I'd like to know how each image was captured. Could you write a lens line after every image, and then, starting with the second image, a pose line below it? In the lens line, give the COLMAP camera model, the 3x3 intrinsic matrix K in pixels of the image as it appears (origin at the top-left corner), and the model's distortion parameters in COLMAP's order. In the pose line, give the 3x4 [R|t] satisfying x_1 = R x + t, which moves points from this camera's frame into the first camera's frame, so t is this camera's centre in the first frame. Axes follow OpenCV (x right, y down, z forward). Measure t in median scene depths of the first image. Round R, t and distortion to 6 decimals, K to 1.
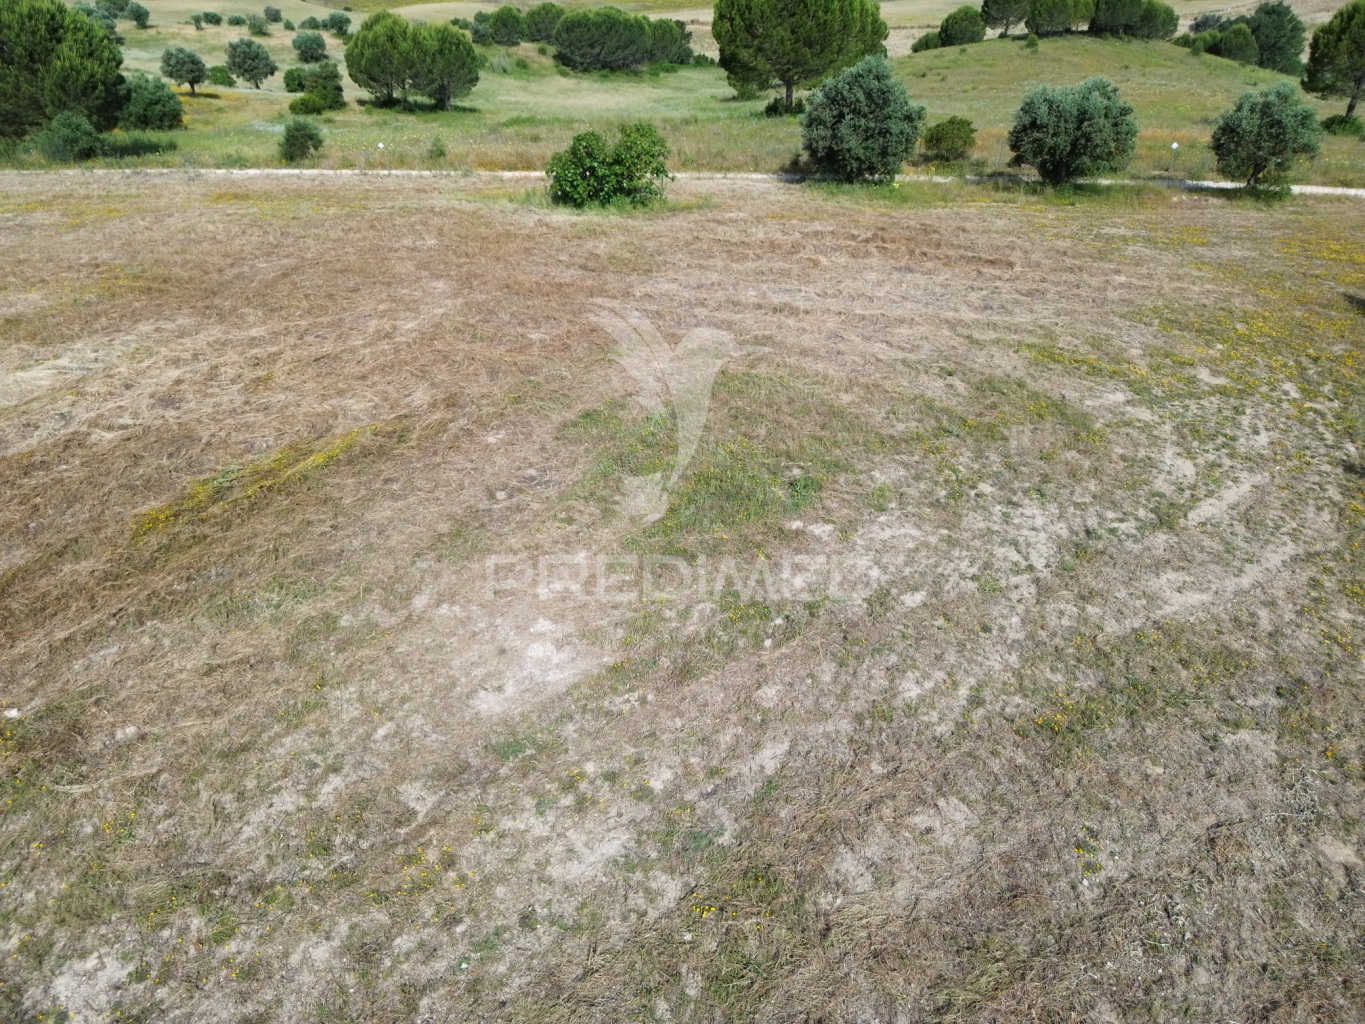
lens RADIAL K [[960.0, 0, 679.9], [0, 960.0, 513.8], [0, 0, 1]] dist [0.063854, -0.057162]
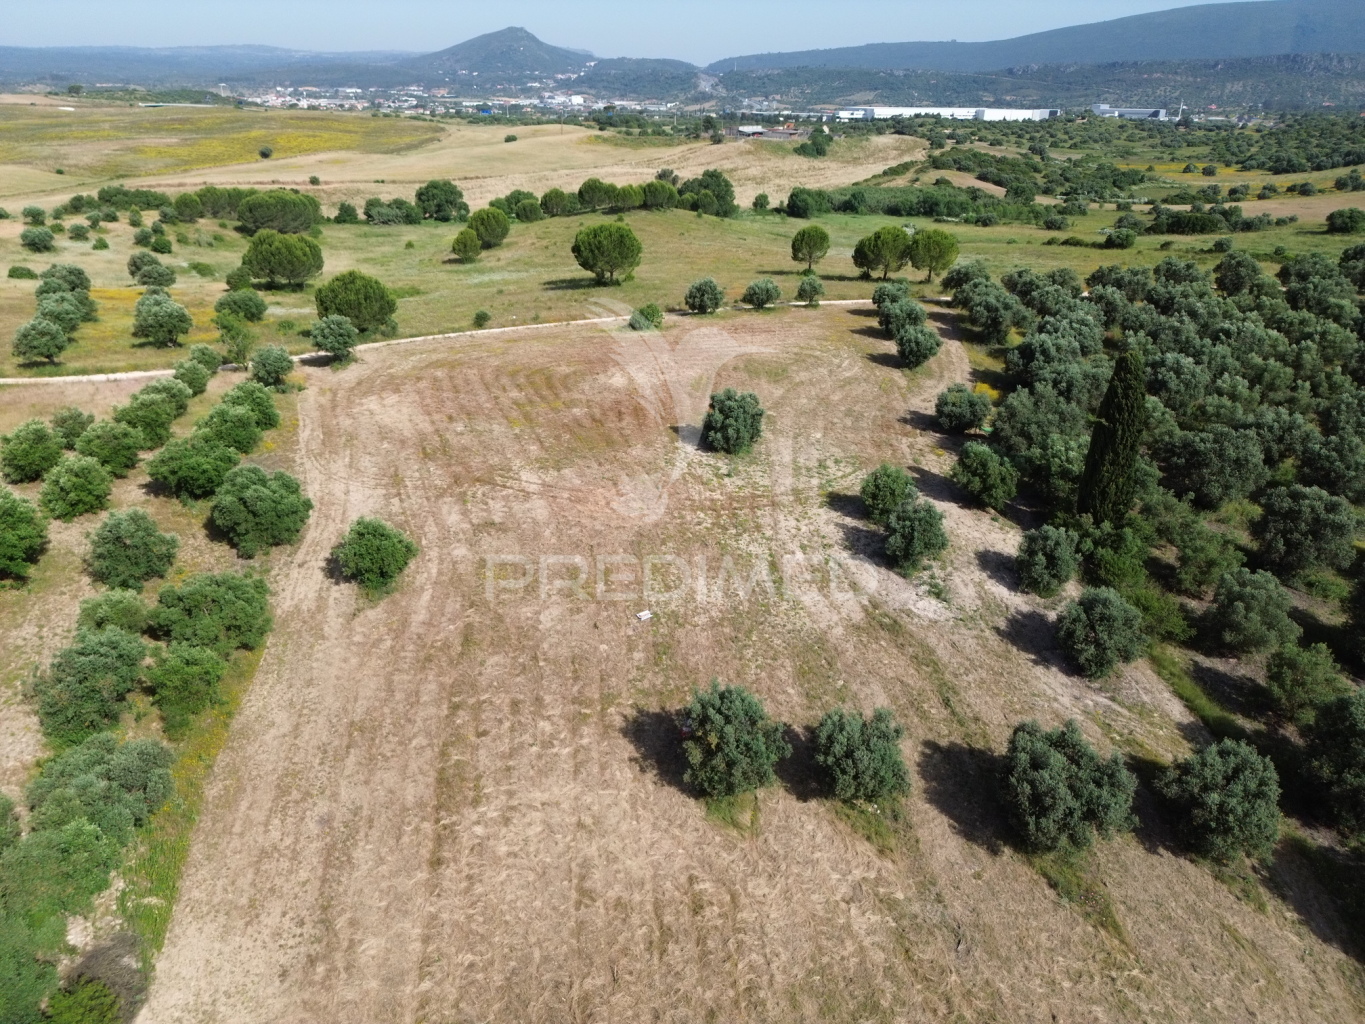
lens RADIAL K [[960.0, 0, 679.9], [0, 960.0, 513.8], [0, 0, 1]] dist [0.063854, -0.057162]
pose [[0.871901, -0.194496, 0.449400, -0.375637], [0.238928, 0.970052, -0.043726, 0.107121], [-0.427437, 0.145499, 0.892260, -0.437921]]
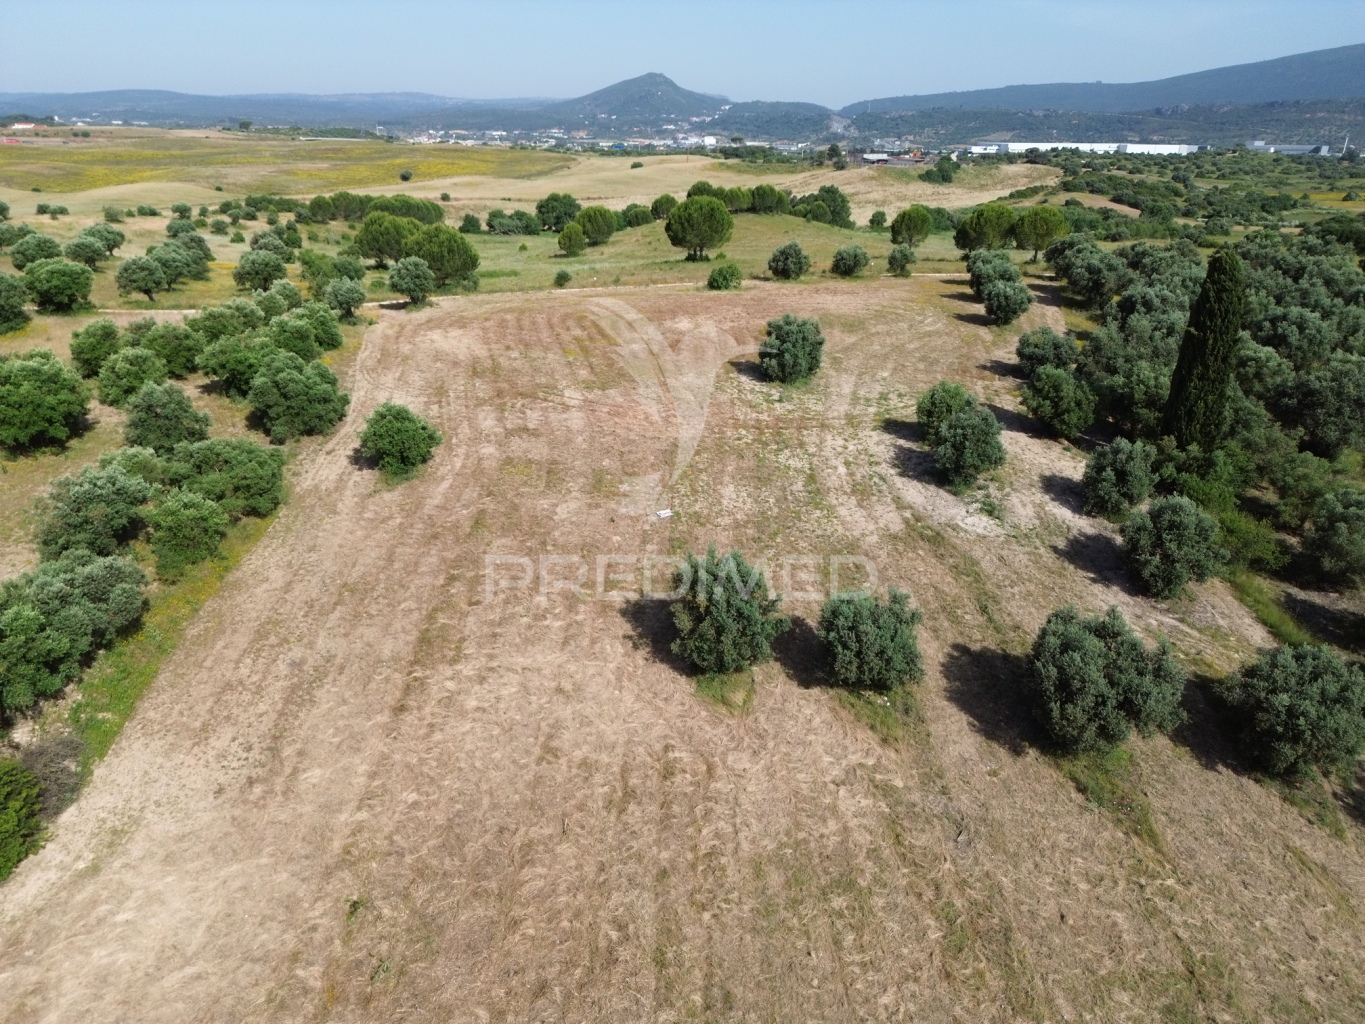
lens RADIAL K [[960.0, 0, 679.9], [0, 960.0, 513.8], [0, 0, 1]] dist [0.063854, -0.057162]
pose [[0.927087, -0.134504, 0.349884, -0.343126], [0.181811, 0.977612, -0.105925, 0.168992], [-0.327804, 0.161814, 0.930785, -0.421042]]
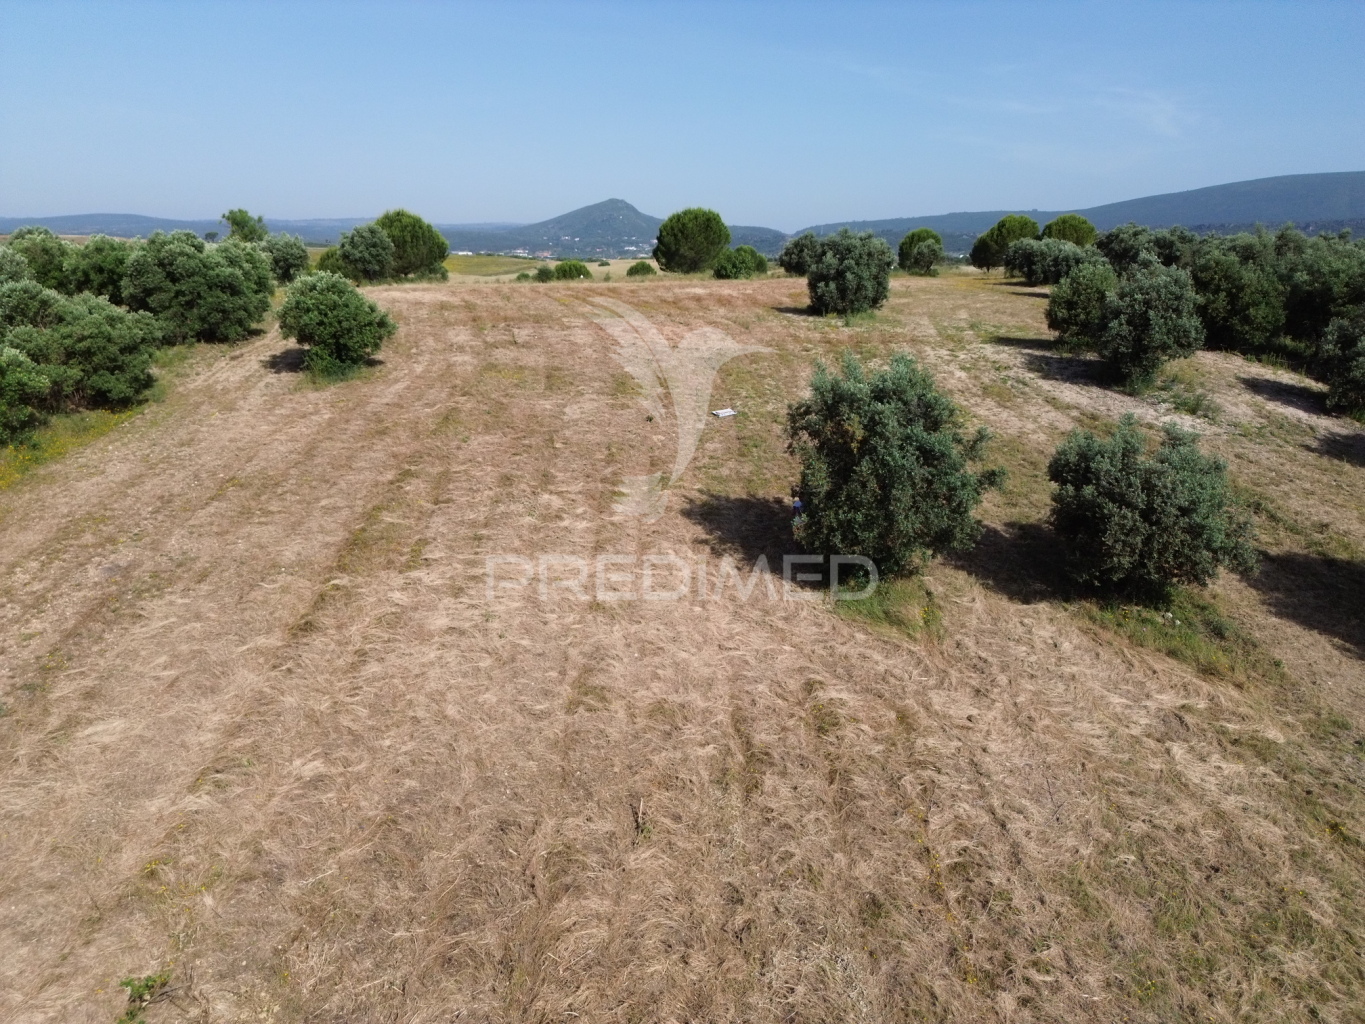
lens RADIAL K [[960.0, 0, 679.9], [0, 960.0, 513.8], [0, 0, 1]] dist [0.063854, -0.057162]
pose [[0.911555, -0.101656, 0.398413, -0.332756], [0.198414, 0.957428, -0.209674, 0.205706], [-0.360138, 0.270180, 0.892919, -0.284948]]
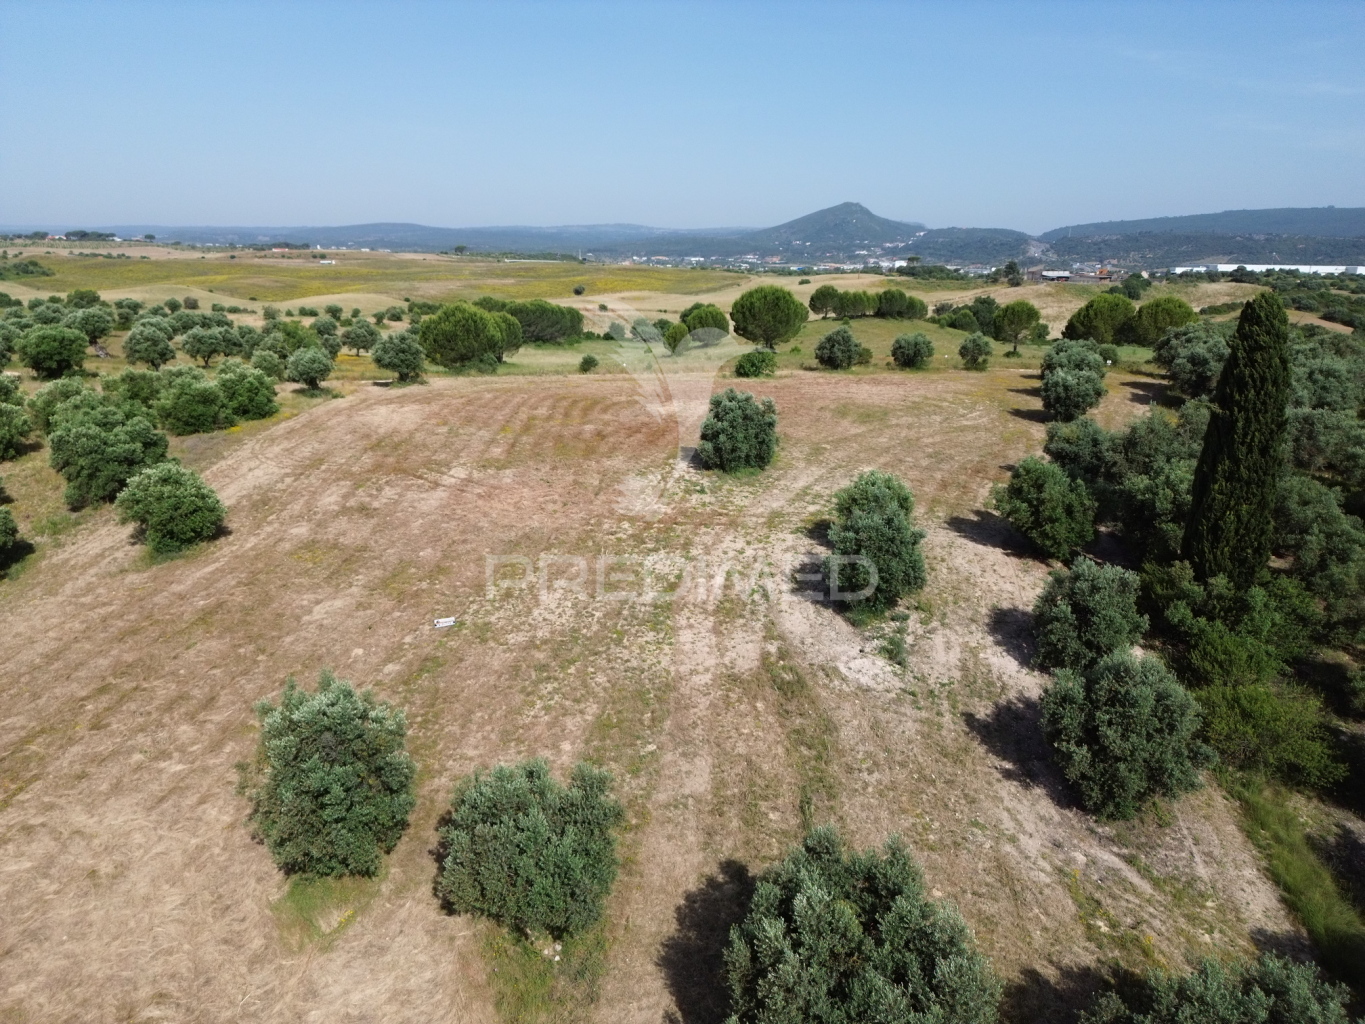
lens RADIAL K [[960.8, 0, 679.7], [0, 960.8, 510.2], [0, 0, 1]] dist [0.066770, -0.063903]
pose [[0.981929, -0.043553, 0.184169, -0.198635], [0.089376, 0.964518, -0.248429, 0.172688], [-0.166814, 0.260400, 0.950981, -0.356833]]
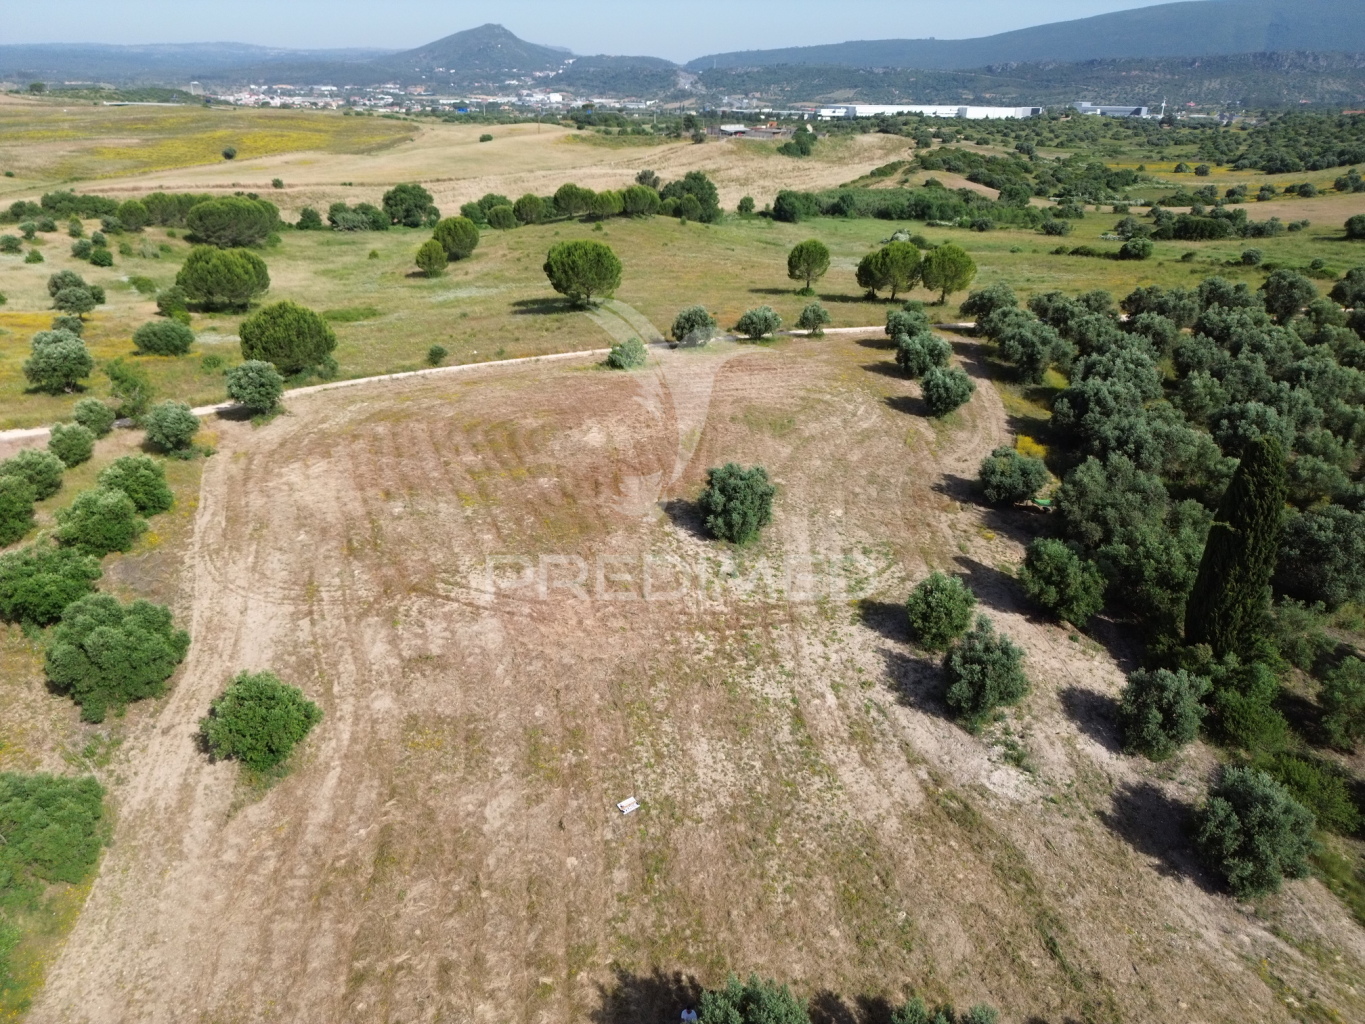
lens RADIAL K [[960.0, 0, 679.9], [0, 960.0, 513.8], [0, 0, 1]] dist [0.063854, -0.057162]
pose [[0.862065, -0.202992, 0.464369, -0.322380], [0.248078, 0.968018, -0.037383, 0.055300], [-0.441929, 0.147426, 0.884853, -0.350059]]
